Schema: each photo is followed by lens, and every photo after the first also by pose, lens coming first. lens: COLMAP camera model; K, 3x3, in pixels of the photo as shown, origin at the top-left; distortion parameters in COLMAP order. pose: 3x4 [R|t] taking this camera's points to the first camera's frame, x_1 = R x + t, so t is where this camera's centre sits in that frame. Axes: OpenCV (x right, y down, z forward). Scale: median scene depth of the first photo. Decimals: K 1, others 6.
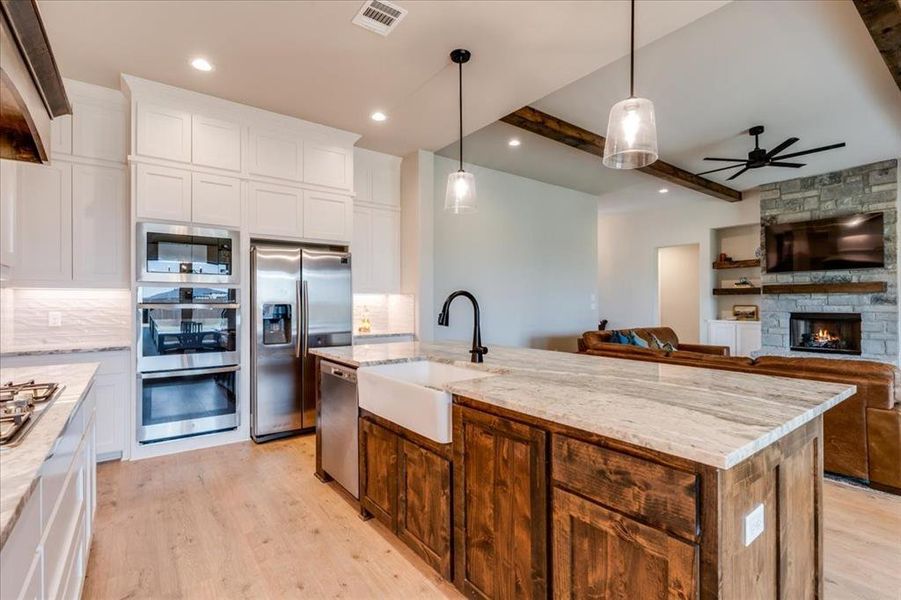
lens RADIAL K [[419.8, 0, 454.0], [0, 419.8, 301.0], [0, 0, 1]] dist [-0.000849, 0.000019]
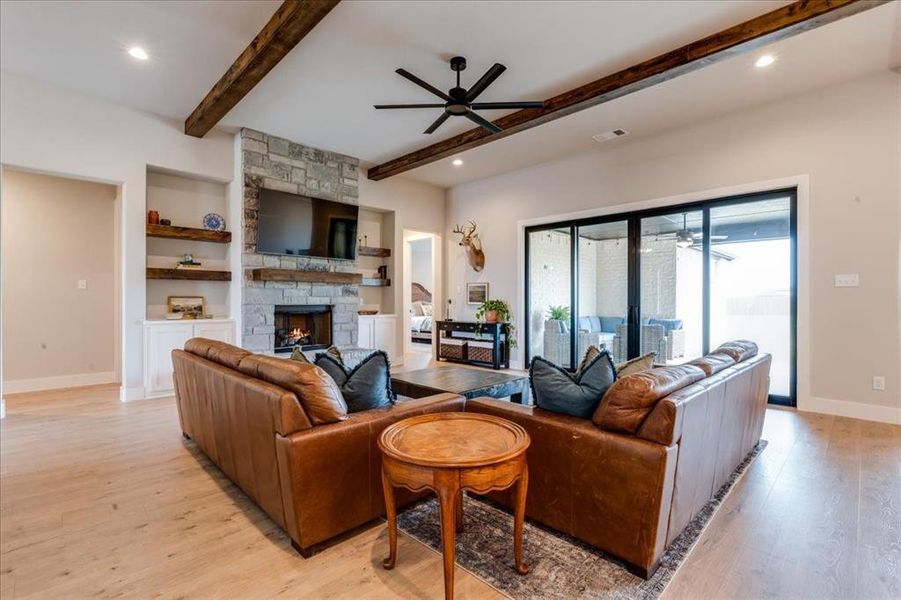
lens RADIAL K [[413.6, 0, 450.5], [0, 413.6, 300.0], [0, 0, 1]] dist [-0.000969, -0.000072]
pose [[-0.131930, 0.002775, 0.991255, -0.013327], [-0.007772, 0.999962, -0.003833, 0.018033], [-0.991229, -0.008210, -0.131903, 0.792365]]
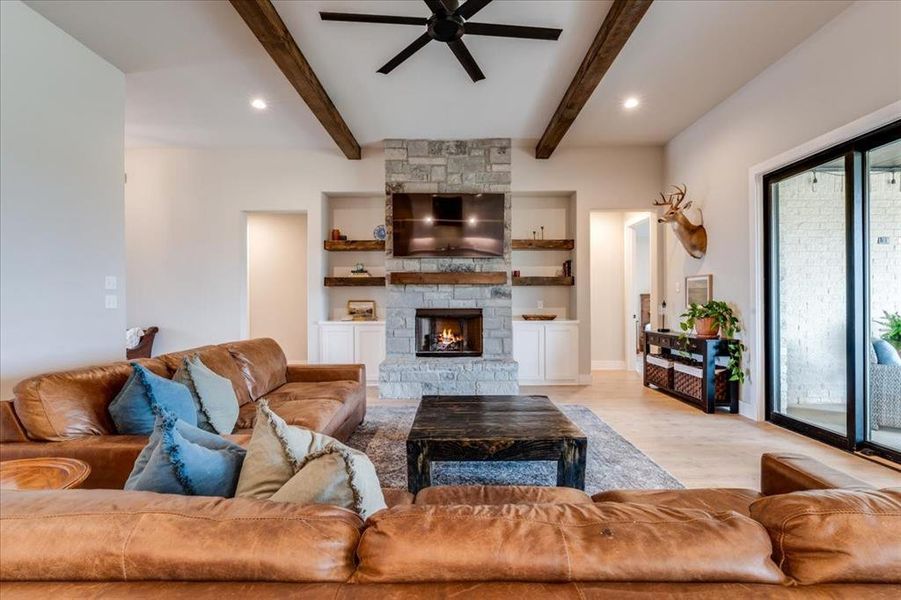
lens RADIAL K [[419.8, 0, 454.0], [0, 419.8, 301.0], [0, 0, 1]] dist [-0.000849, 0.000019]
pose [[0.599414, 0.004168, 0.800428, 0.218869], [-0.002107, 0.999991, -0.003630, 0.015731], [-0.800436, 0.000489, 0.599418, 0.483500]]
